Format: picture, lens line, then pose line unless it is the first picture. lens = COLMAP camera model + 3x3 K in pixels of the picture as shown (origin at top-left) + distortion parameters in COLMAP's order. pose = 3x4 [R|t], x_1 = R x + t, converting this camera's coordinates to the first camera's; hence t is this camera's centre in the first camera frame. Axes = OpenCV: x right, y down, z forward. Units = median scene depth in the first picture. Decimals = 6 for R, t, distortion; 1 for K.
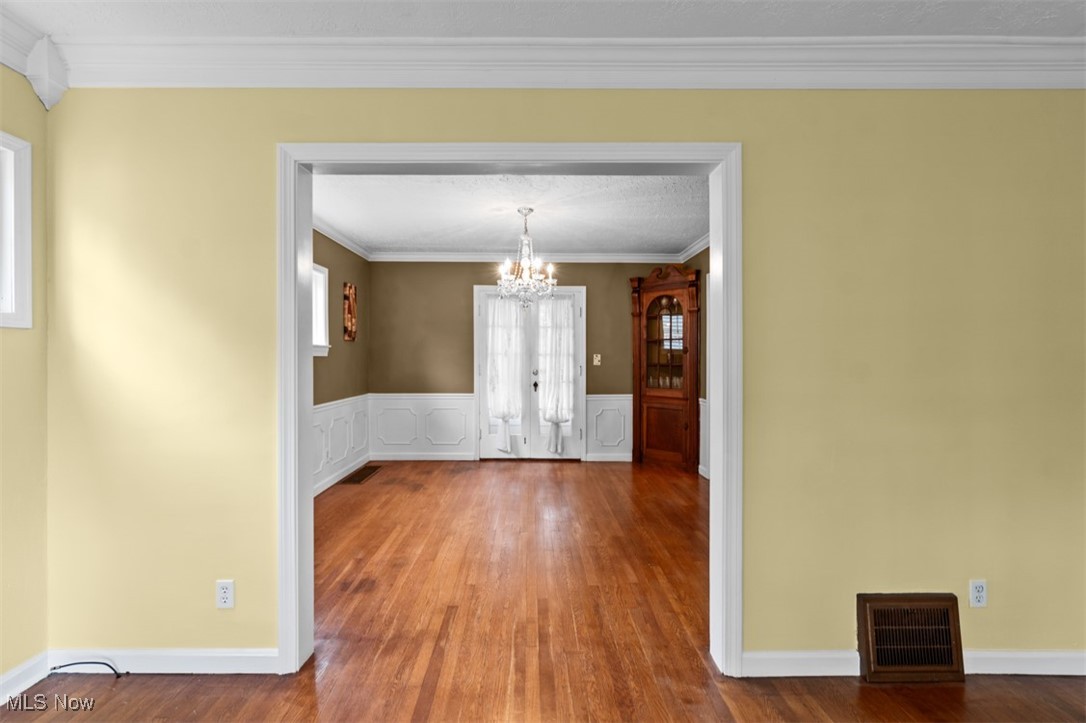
lens RADIAL K [[489.0, 0, 526.9], [0, 489.0, 355.8], [0, 0, 1]] dist [-0.001466, -0.000240]
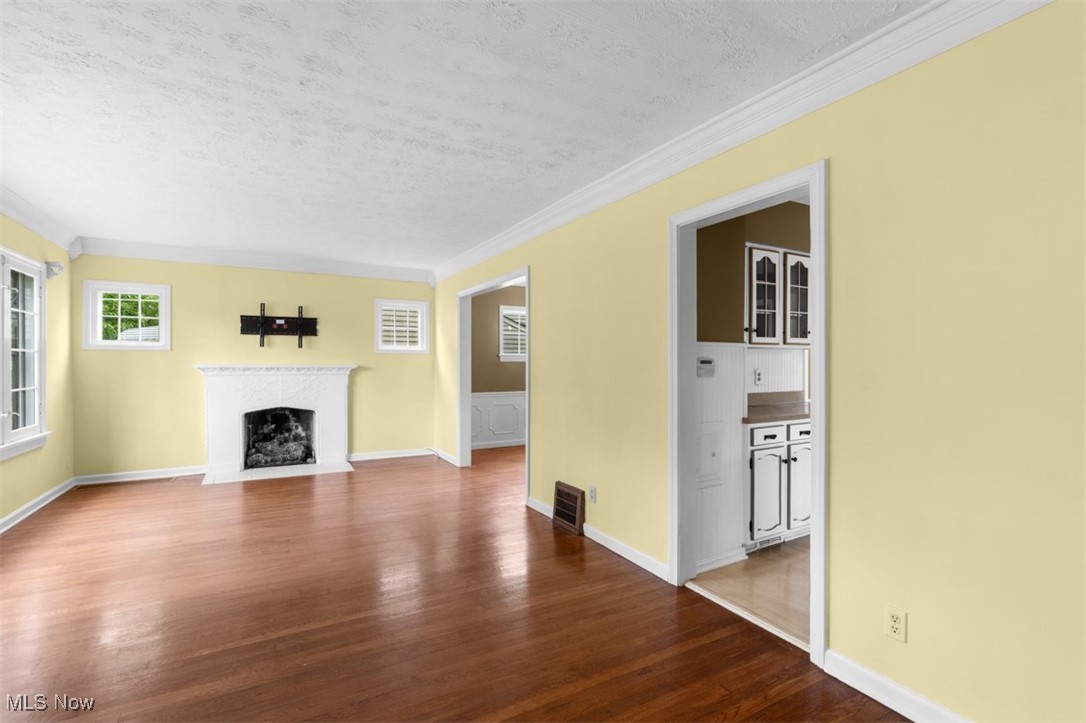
lens RADIAL K [[485.6, 0, 543.3], [0, 485.6, 371.8], [0, 0, 1]] dist [0.000487, -0.000457]
pose [[0.493472, 0.018113, -0.869573, 0.825489], [-0.000244, 0.999786, 0.020687, 0.000283], [0.869761, -0.009997, 0.493371, -0.008662]]
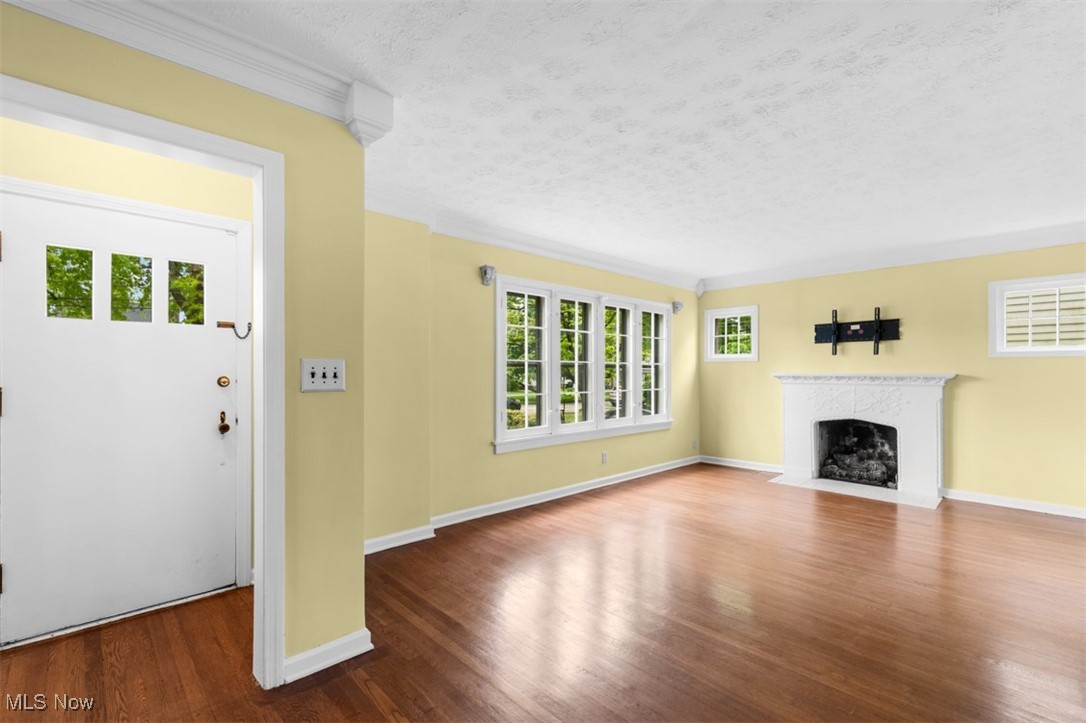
lens RADIAL K [[485.6, 0, 543.3], [0, 485.6, 371.8], [0, 0, 1]] dist [0.000487, -0.000457]
pose [[-0.723183, 0.000612, -0.690656, 0.758267], [0.001696, 0.999998, -0.000889, 0.003163], [0.690654, -0.001814, -0.723183, 0.280239]]
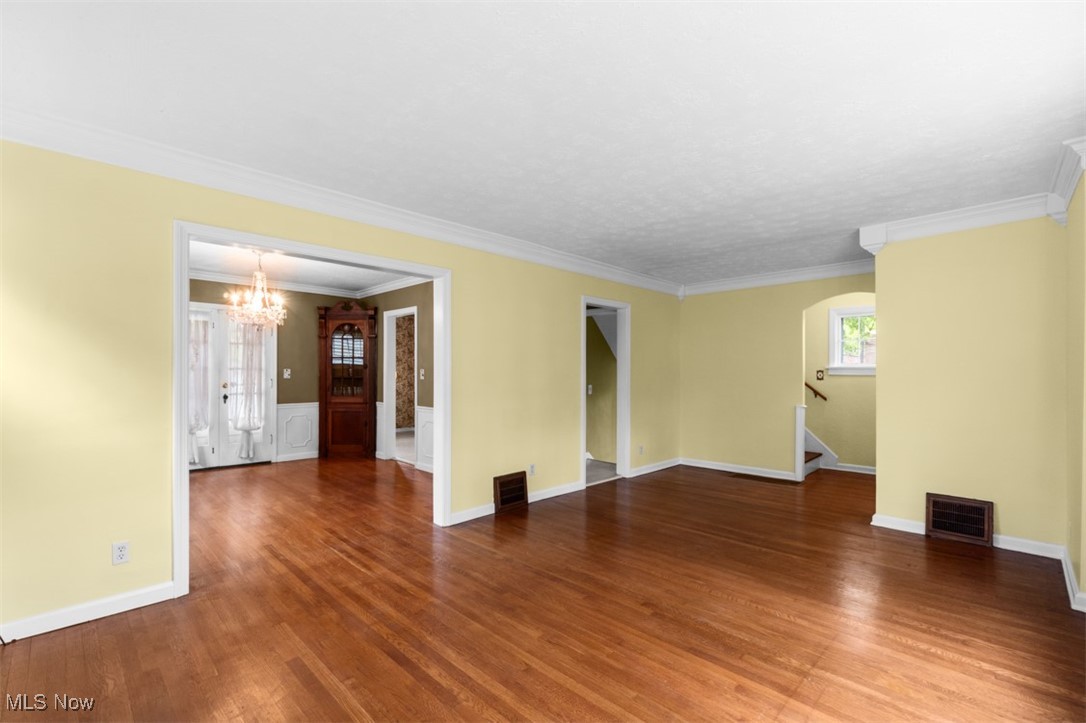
lens RADIAL K [[485.6, 0, 543.3], [0, 485.6, 371.8], [0, 0, 1]] dist [0.000487, -0.000457]
pose [[0.700984, 0.000857, 0.713177, -0.256255], [-0.004454, 0.999985, 0.003176, -0.002766], [-0.713163, -0.005403, 0.700977, -0.246433]]
